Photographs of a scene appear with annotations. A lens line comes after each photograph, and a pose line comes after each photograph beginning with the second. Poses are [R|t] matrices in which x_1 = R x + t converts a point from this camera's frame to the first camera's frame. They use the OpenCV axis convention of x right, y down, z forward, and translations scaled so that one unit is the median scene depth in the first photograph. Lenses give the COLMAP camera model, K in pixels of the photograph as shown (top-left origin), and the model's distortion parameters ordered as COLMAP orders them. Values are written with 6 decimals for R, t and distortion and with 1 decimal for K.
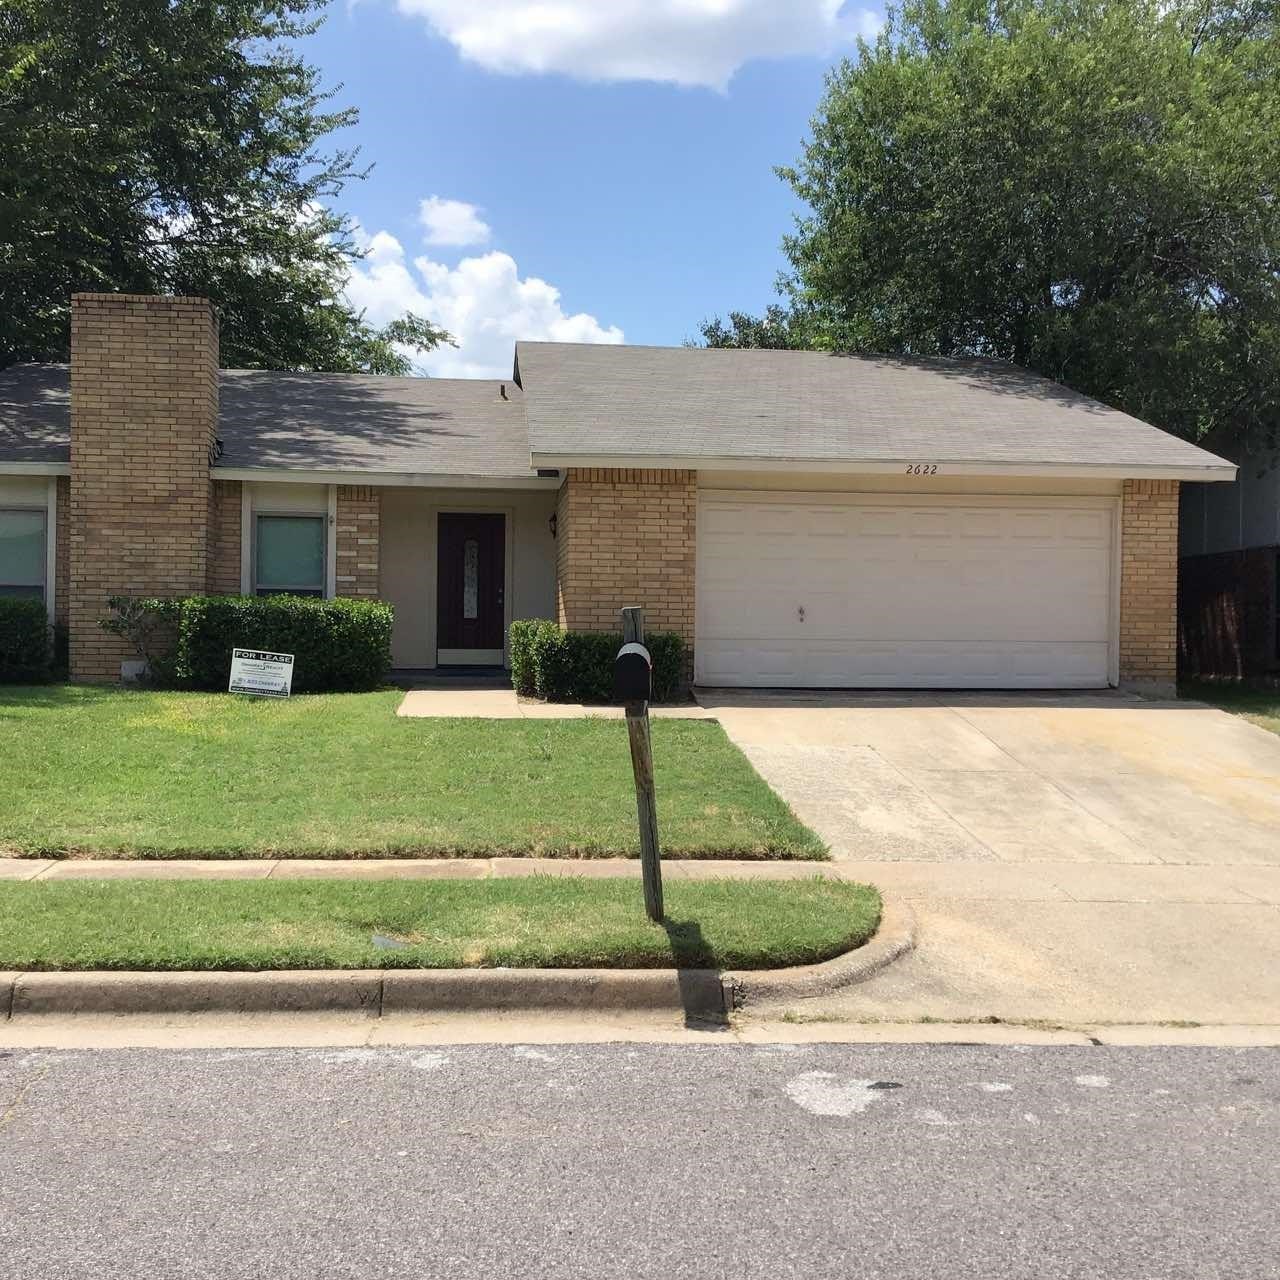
lens RADIAL K [[1514.5, 0, 653.4], [0, 1514.5, 638.7], [0, 0, 1]] dist [0.129938, -0.250998]
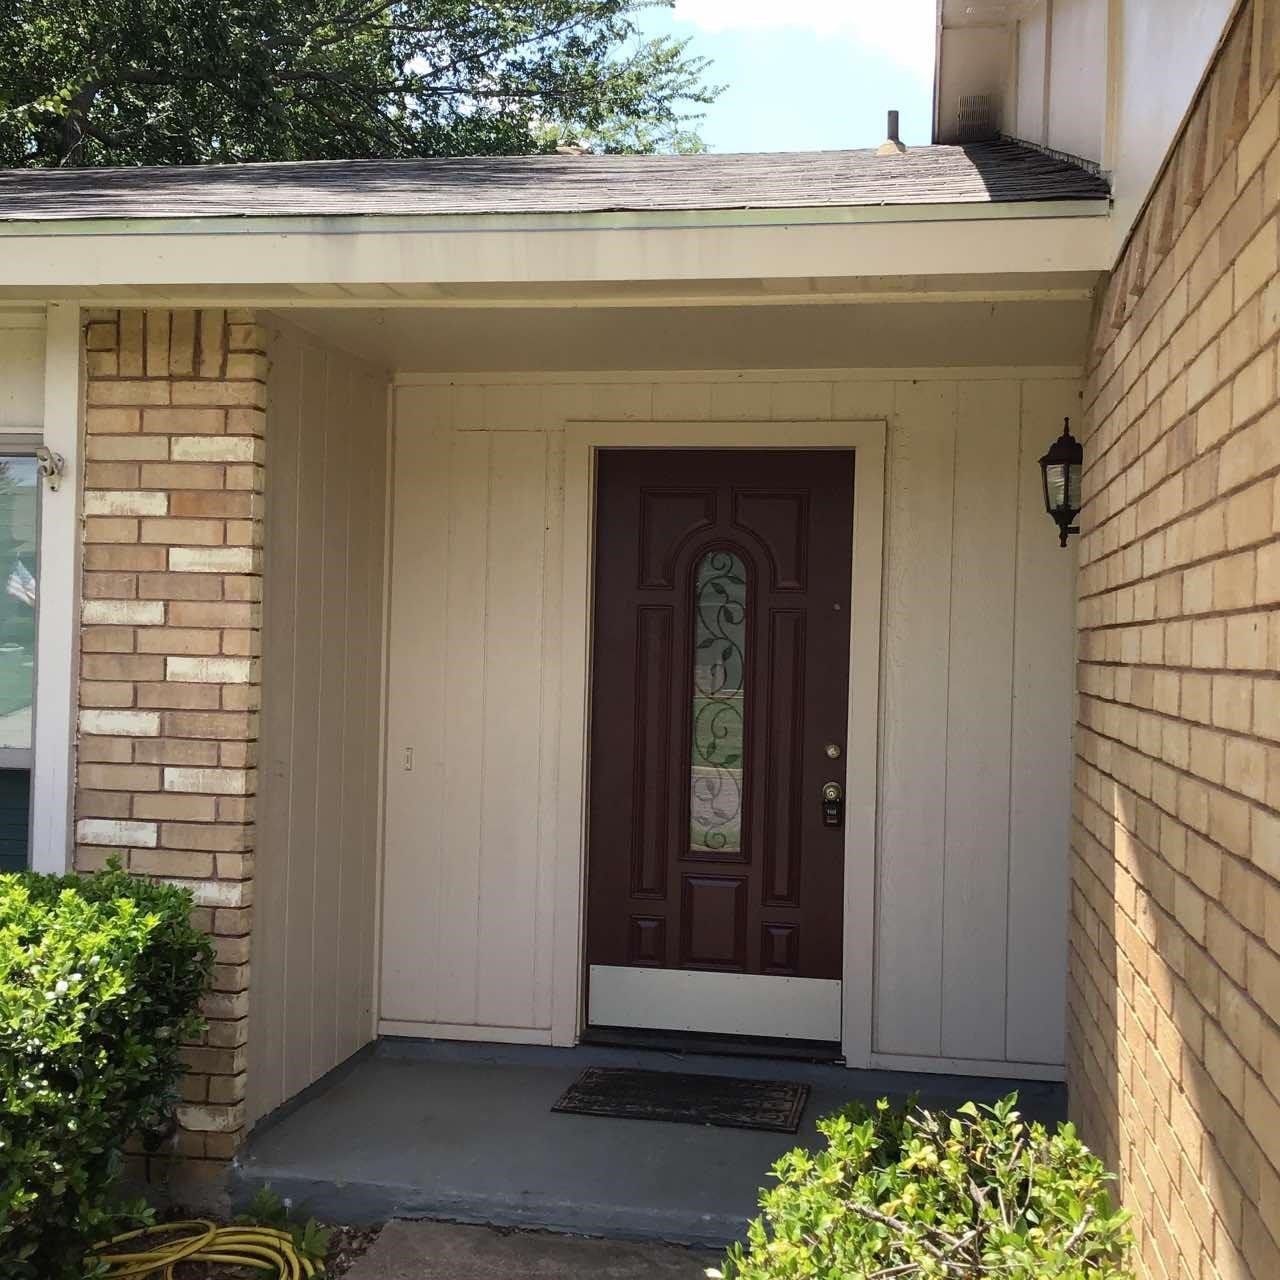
lens RADIAL K [[1514.5, 0, 653.4], [0, 1514.5, 638.7], [0, 0, 1]] dist [0.129938, -0.250998]
pose [[0.956930, 0.011710, -0.290082, -0.059816], [-0.015038, 0.999844, -0.009245, -0.051181], [0.289929, 0.013209, 0.956957, 0.803427]]
